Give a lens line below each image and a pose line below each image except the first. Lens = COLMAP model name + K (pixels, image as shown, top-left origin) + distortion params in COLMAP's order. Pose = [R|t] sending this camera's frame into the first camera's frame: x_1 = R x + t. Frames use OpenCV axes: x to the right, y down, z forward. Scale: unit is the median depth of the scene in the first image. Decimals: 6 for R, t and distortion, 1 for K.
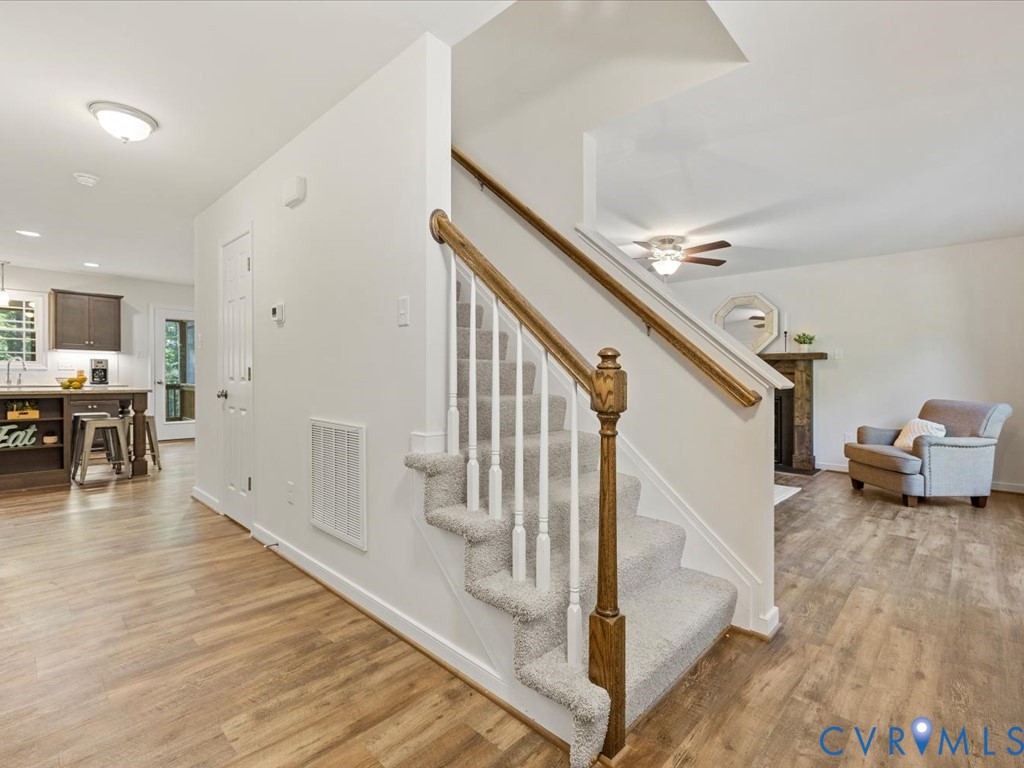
lens RADIAL K [[485.4, 0, 507.8], [0, 485.4, 379.0], [0, 0, 1]] dist [0.002552, 0.000696]
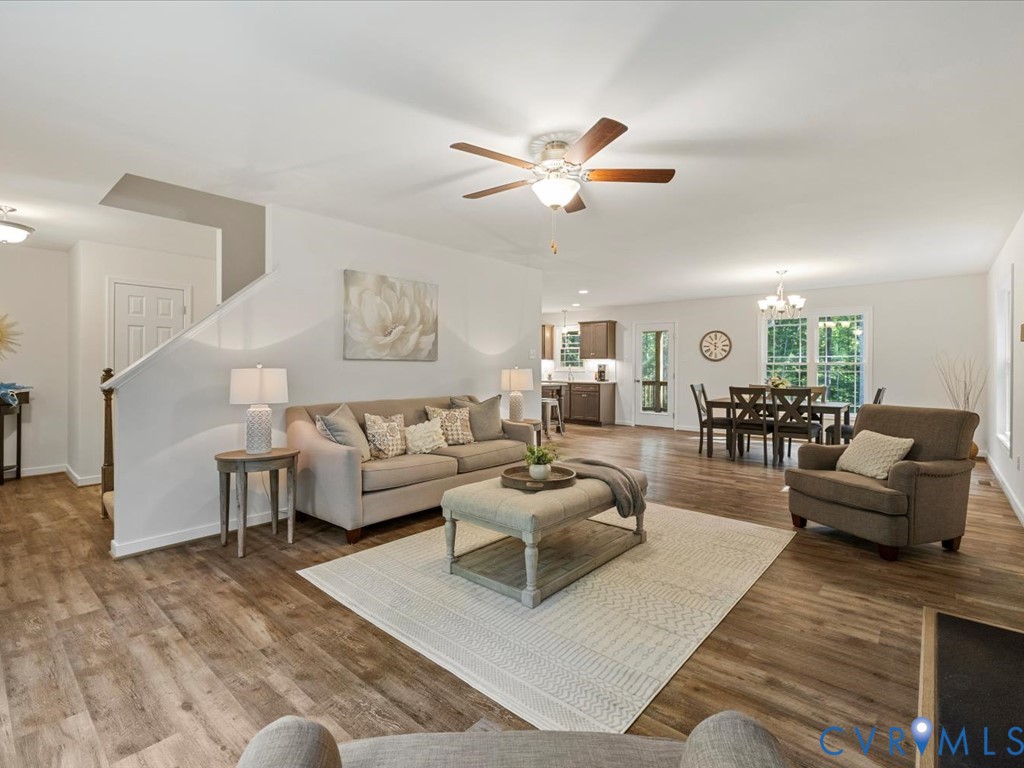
lens RADIAL K [[485.4, 0, 514.9], [0, 485.4, 376.6], [0, 0, 1]] dist [0.002552, 0.000696]
pose [[0.050151, 0.007049, -0.998717, 0.921910], [-0.007240, 0.999951, 0.006694, -0.017551], [0.998715, 0.006895, 0.050200, 0.950459]]
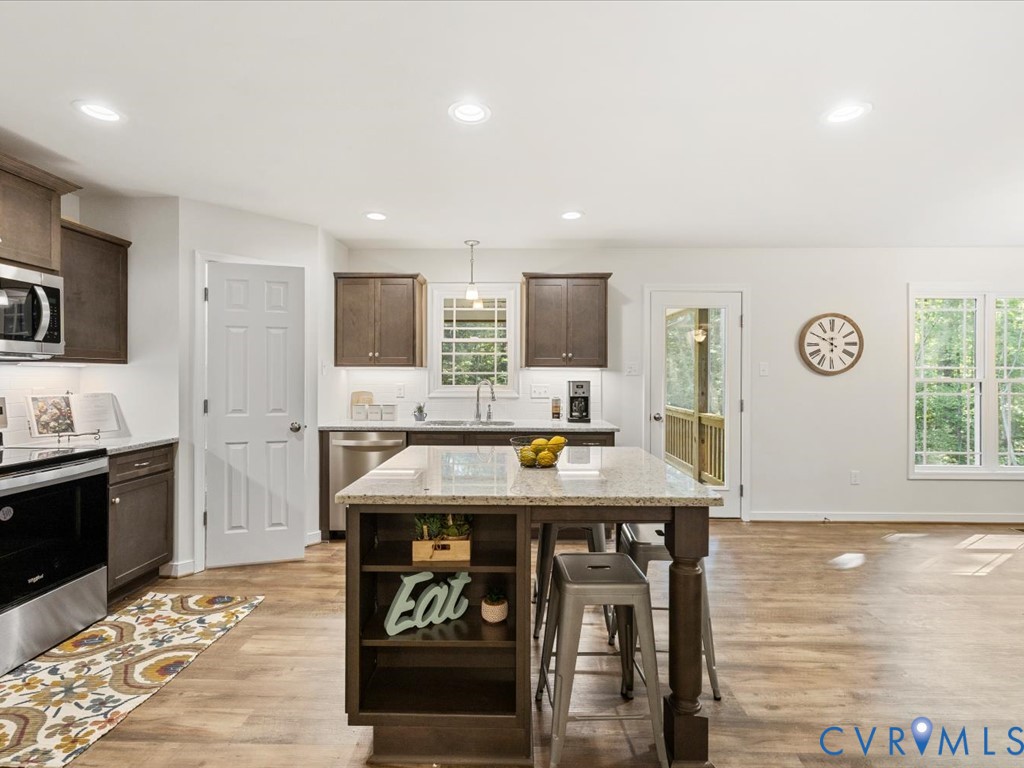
lens RADIAL K [[468.7, 0, 505.6], [0, 468.7, 377.3], [0, 0, 1]] dist [0.002024, 0.000135]
pose [[0.669552, 0.003402, -0.742758, -0.664193], [-0.002528, 0.999994, 0.002301, -0.066862], [0.742761, 0.000337, 0.669556, 0.768164]]
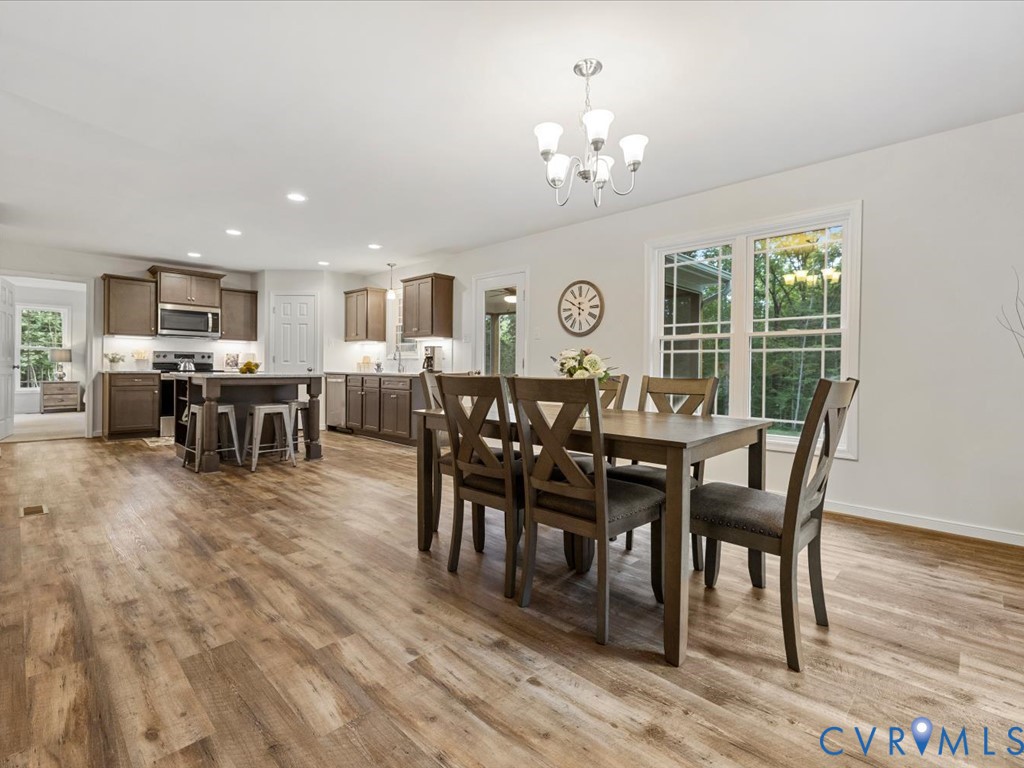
lens RADIAL K [[485.4, 0, 506.9], [0, 485.4, 379.4], [0, 0, 1]] dist [0.002552, 0.000696]
pose [[-0.023464, 0.007557, -0.999696, 0.120814], [-0.019599, 0.999776, 0.008018, 0.016365], [0.999533, 0.019781, -0.023311, 1.688570]]
